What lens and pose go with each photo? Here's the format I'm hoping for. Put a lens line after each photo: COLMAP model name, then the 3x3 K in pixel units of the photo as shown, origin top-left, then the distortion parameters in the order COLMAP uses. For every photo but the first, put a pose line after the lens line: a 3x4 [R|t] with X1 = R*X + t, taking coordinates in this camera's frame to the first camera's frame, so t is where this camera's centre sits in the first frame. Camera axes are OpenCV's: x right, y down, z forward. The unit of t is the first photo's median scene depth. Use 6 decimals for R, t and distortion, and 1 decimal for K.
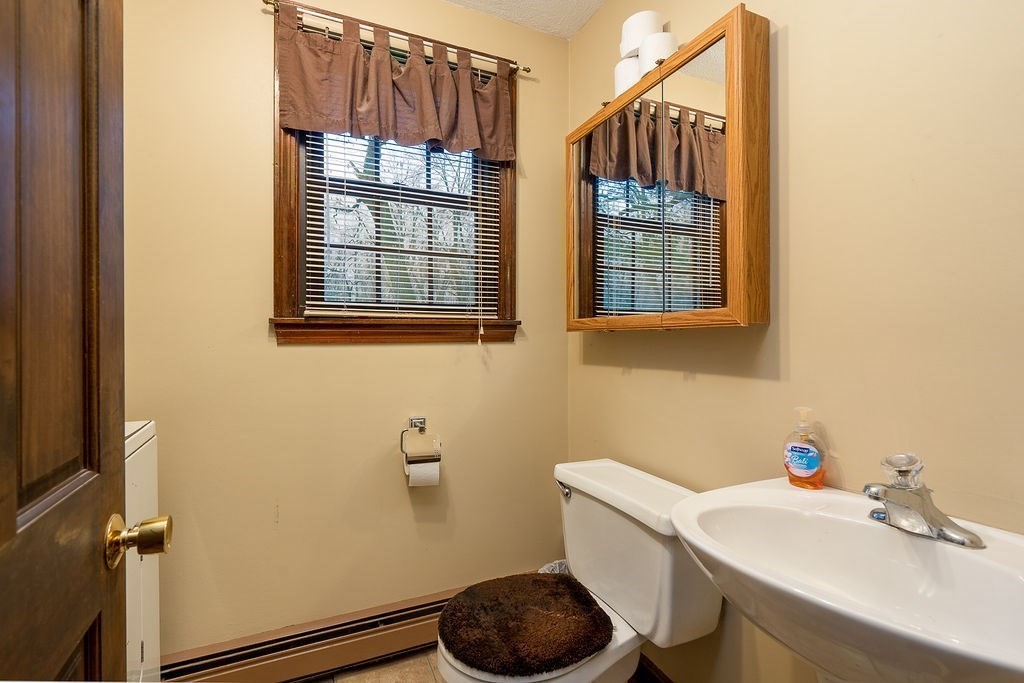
lens RADIAL K [[464.5, 0, 511.6], [0, 464.5, 333.9], [0, 0, 1]] dist [-0.003033, 0.000586]
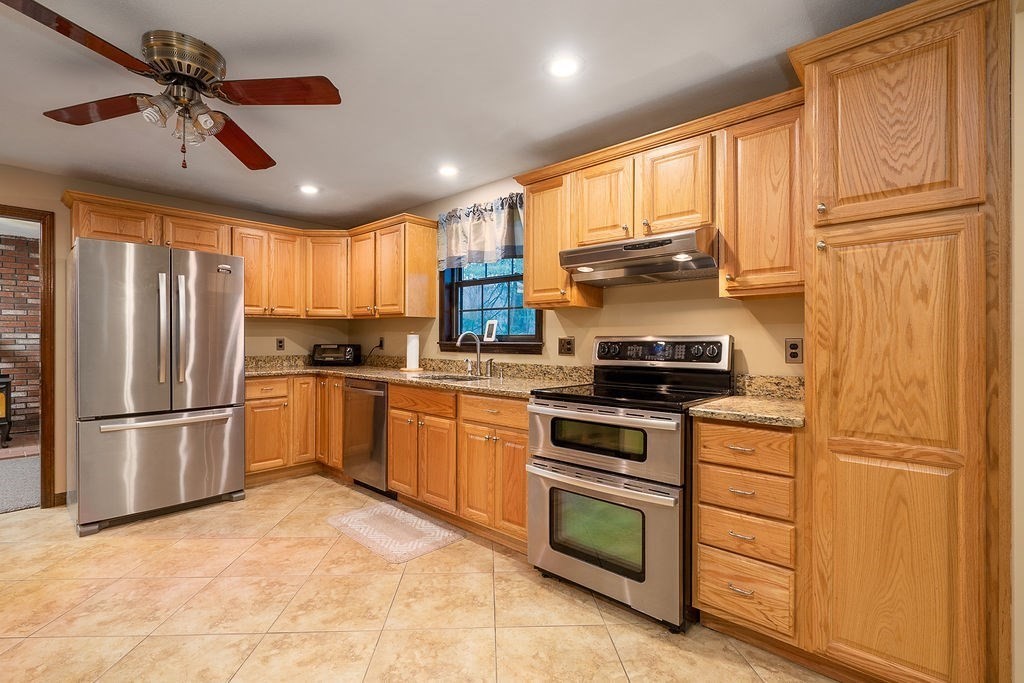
lens RADIAL K [[464.5, 0, 512.5], [0, 464.5, 338.4], [0, 0, 1]] dist [-0.003033, 0.000586]
pose [[0.385648, -0.002639, -0.922642, 1.974089], [-0.004437, 0.999979, -0.004715, -0.038807], [0.922635, 0.005912, 0.385628, 0.336880]]
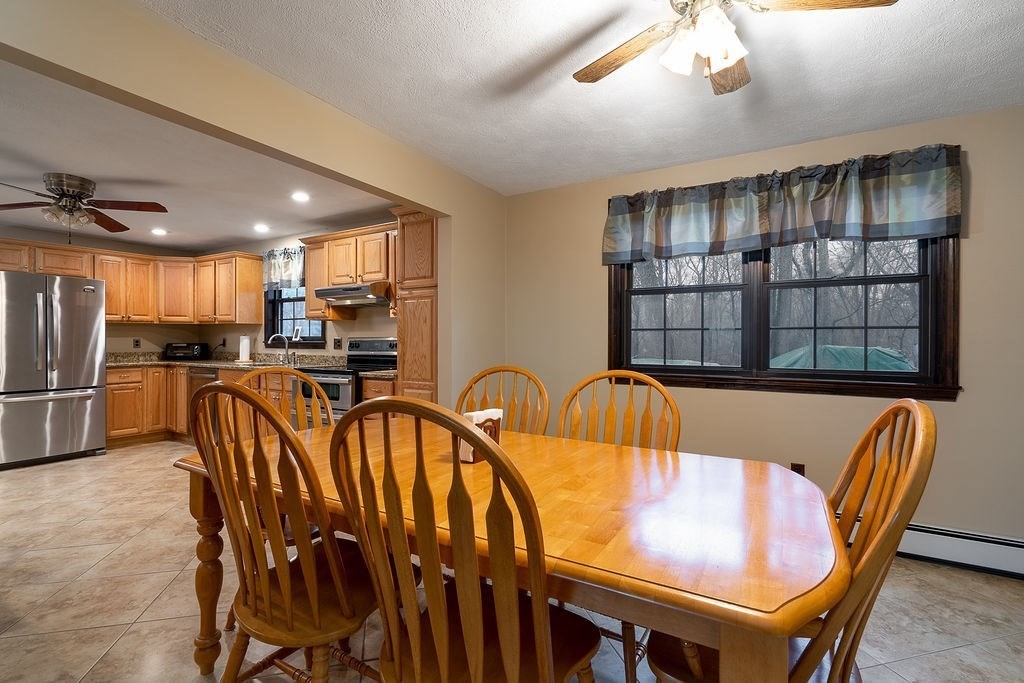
lens RADIAL K [[464.5, 0, 512.8], [0, 464.5, 340.0], [0, 0, 1]] dist [-0.003033, 0.000586]
pose [[0.565889, -0.000952, -0.824481, 3.458703], [-0.003903, 0.999985, -0.003833, -0.033378], [0.824472, 0.005387, 0.565877, 0.493784]]
